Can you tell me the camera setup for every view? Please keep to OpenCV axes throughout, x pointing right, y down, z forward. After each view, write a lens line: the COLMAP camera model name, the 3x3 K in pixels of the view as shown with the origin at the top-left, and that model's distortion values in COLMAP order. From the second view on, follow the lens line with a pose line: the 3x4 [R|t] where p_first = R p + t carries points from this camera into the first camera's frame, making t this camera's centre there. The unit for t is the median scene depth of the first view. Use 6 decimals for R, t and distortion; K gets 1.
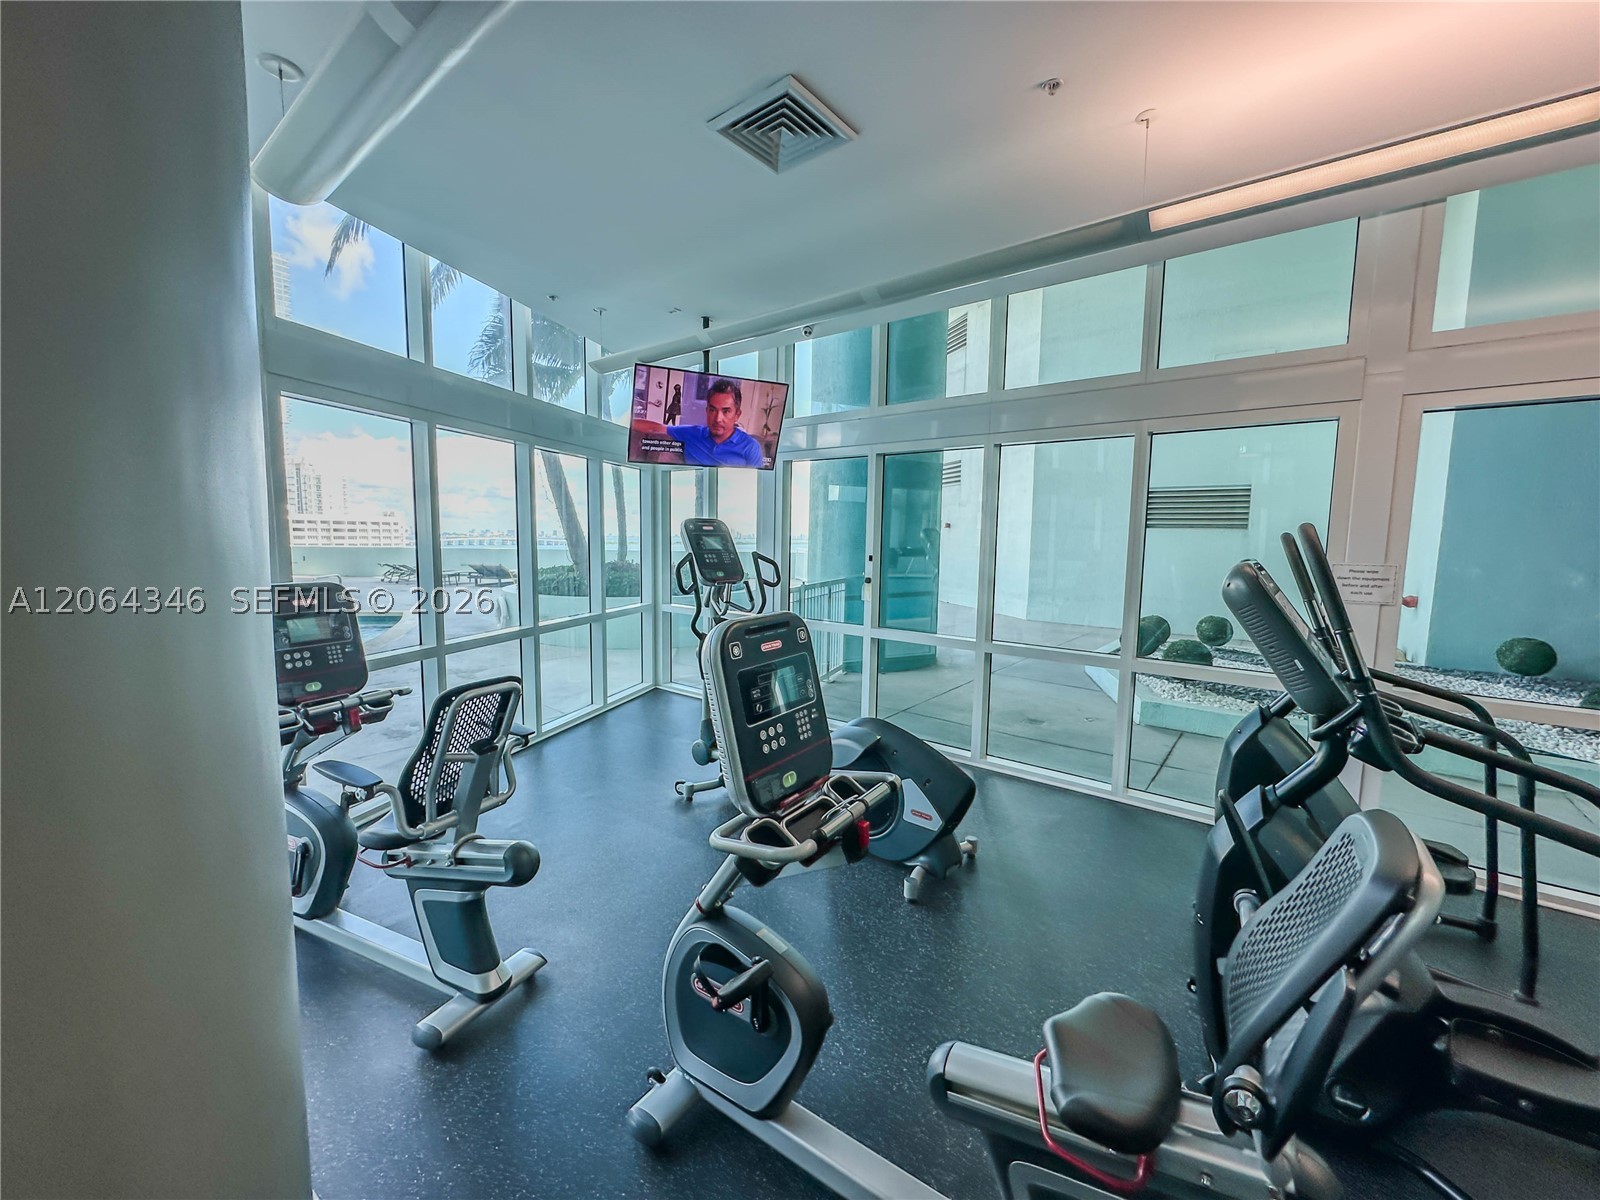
lens RADIAL K [[640.3, 0, 796.5], [0, 640.3, 599.2], [0, 0, 1]] dist [0.002027, -0.000196]
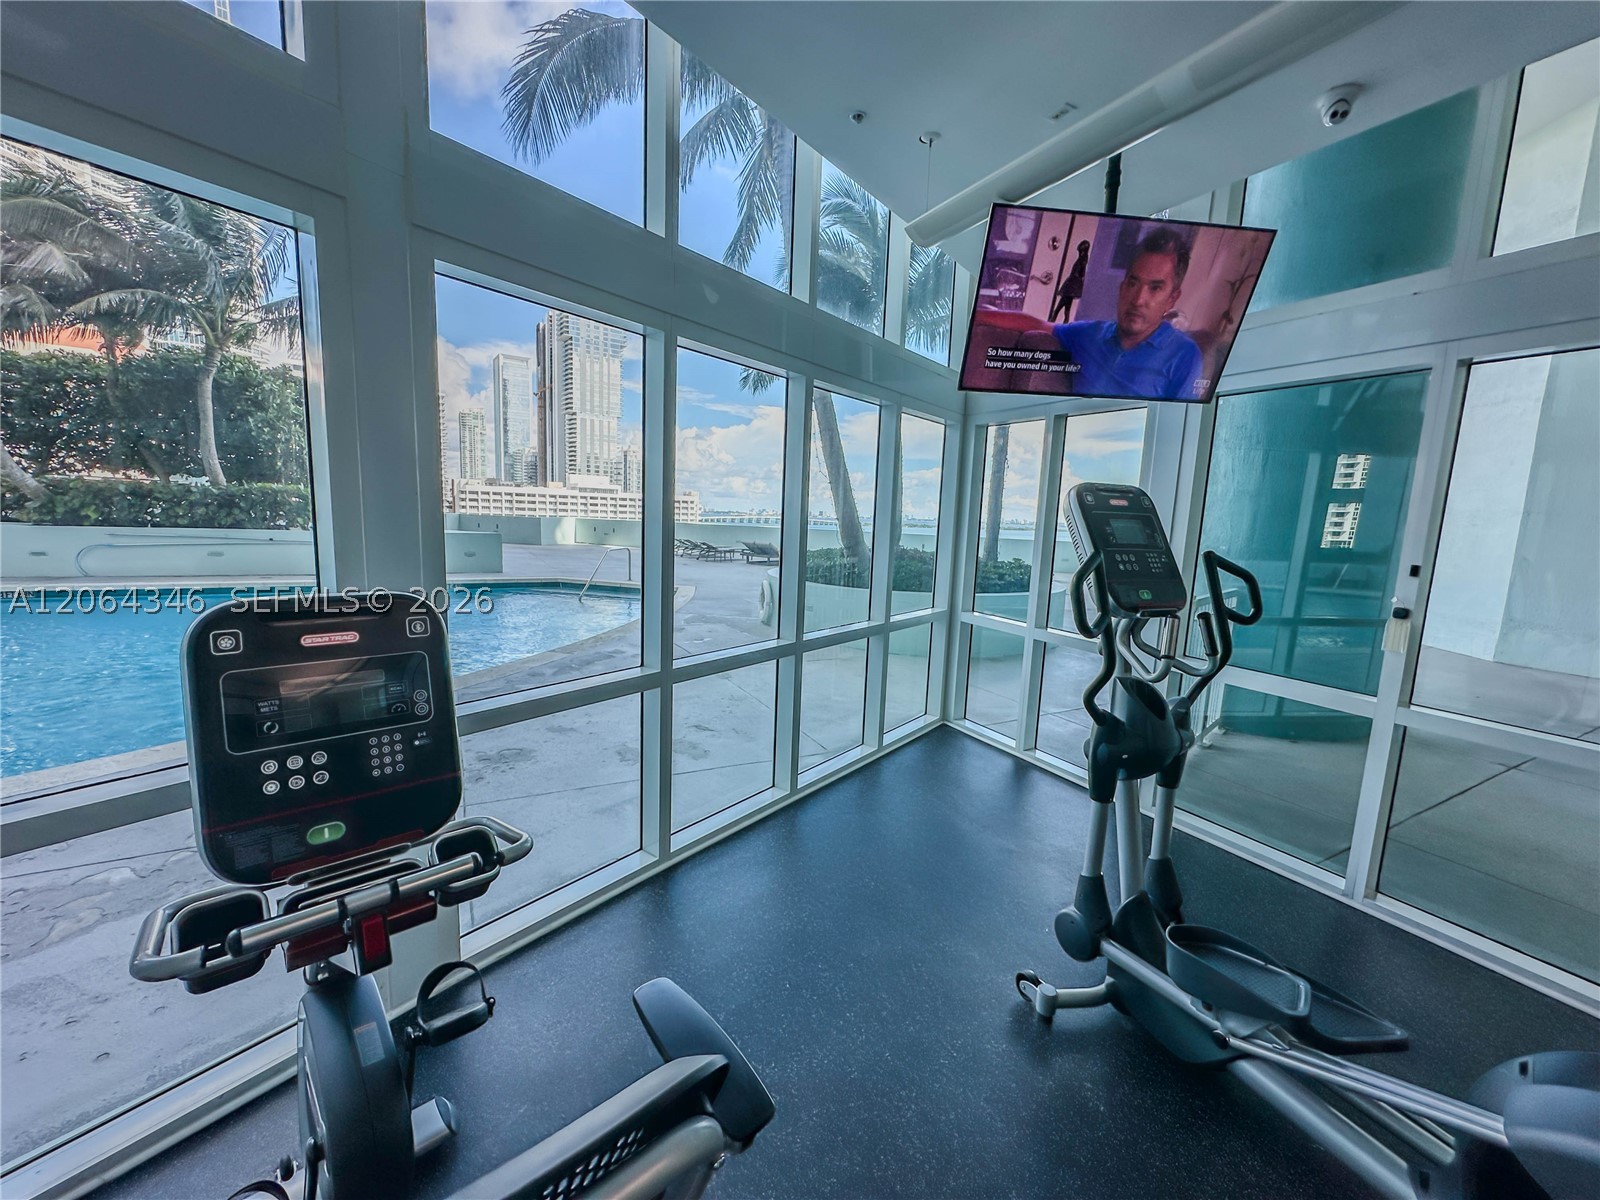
lens RADIAL K [[640.3, 0, 796.5], [0, 640.3, 599.2], [0, 0, 1]] dist [0.002027, -0.000196]
pose [[0.921022, 0.073167, -0.382577, -0.162849], [-0.063184, 0.997255, 0.038613, -0.035118], [0.384352, -0.011390, 0.923116, 0.397237]]
